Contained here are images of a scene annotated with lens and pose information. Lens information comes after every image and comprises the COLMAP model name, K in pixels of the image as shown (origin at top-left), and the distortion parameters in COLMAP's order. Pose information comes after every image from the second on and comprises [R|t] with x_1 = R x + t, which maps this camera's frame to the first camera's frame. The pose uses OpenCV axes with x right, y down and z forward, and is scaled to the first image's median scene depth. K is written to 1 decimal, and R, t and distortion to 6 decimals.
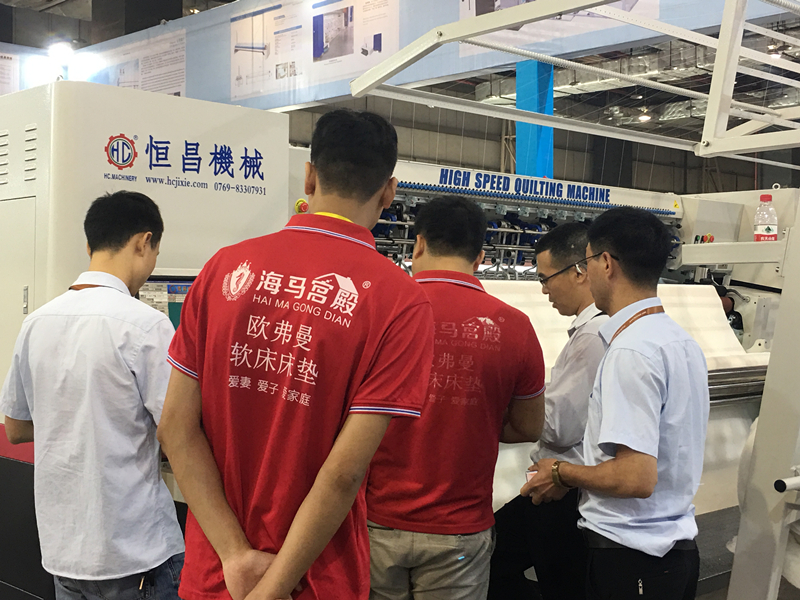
lens RADIAL K [[1075.9, 0, 399.7], [0, 1075.9, 299.0], [0, 0, 1]] dist [0.024561, 0.000000]
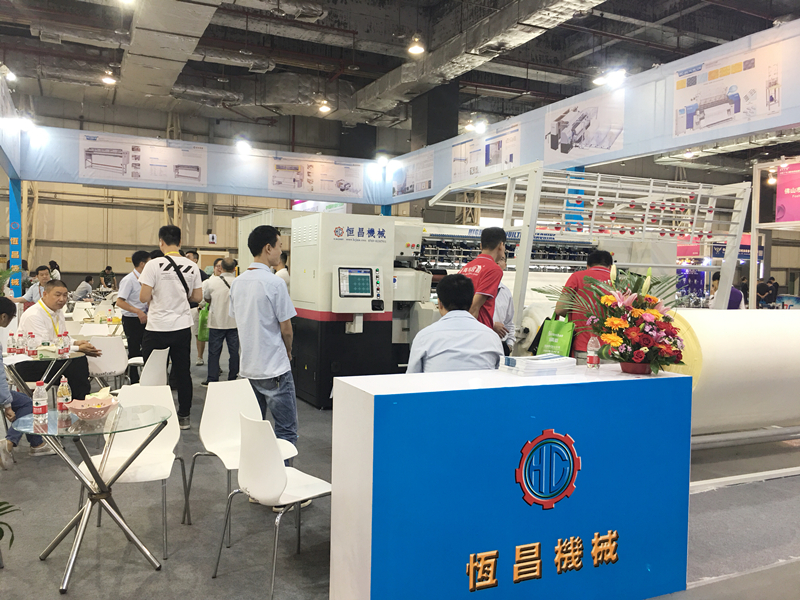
lens RADIAL K [[691.9, 0, 396.4], [0, 691.9, 301.0], [0, 0, 1]] dist [0.020516, 0.013080]
pose [[0.943094, 0.024959, -0.331587, 0.210136], [-0.017135, 0.999502, 0.026499, 0.007567], [0.332083, -0.019309, 0.943052, -0.332016]]
